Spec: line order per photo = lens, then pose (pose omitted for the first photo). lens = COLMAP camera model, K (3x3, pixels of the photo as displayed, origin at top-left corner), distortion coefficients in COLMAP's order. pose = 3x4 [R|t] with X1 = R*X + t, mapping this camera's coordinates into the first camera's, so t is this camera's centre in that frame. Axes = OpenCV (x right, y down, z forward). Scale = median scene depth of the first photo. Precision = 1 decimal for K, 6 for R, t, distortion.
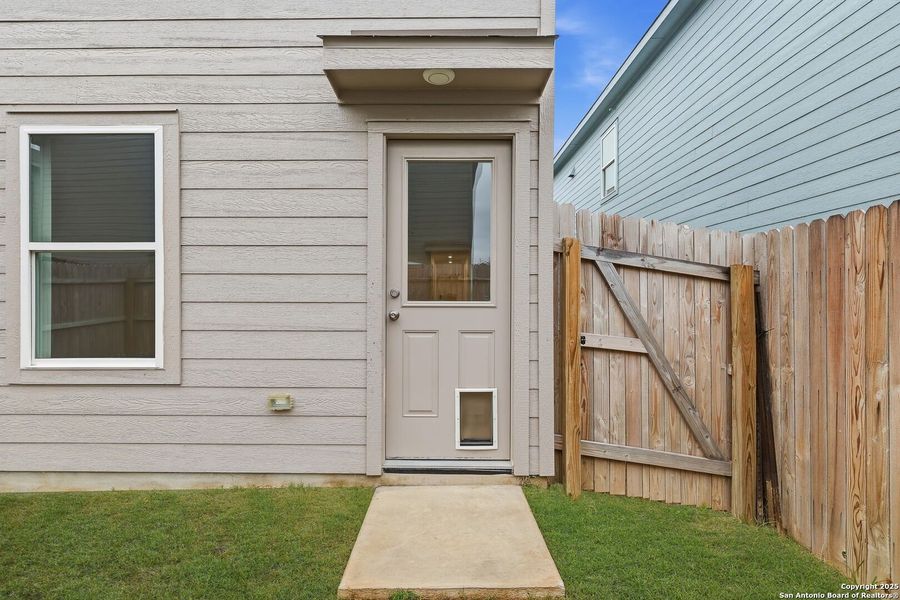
lens RADIAL K [[421.3, 0, 448.2], [0, 421.3, 295.4], [0, 0, 1]] dist [0.000769, 0.000321]
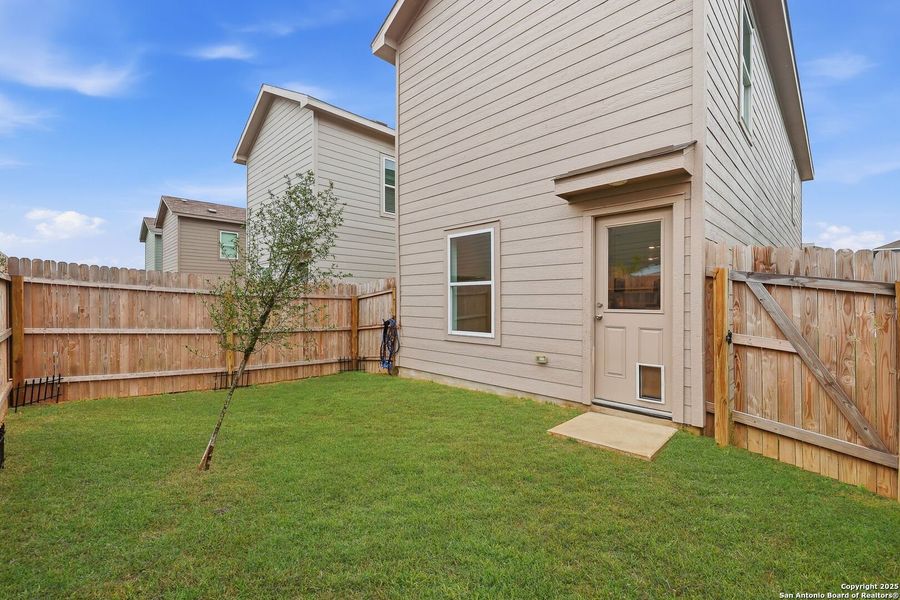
lens RADIAL K [[393.6, 0, 449.5], [0, 393.6, 297.2], [0, 0, 1]] dist [-0.000483, -0.000021]
pose [[0.718761, -0.005029, -0.695239, 0.556336], [0.000095, 0.999975, -0.007136, -0.023572], [0.695257, 0.005063, 0.718744, -0.607092]]
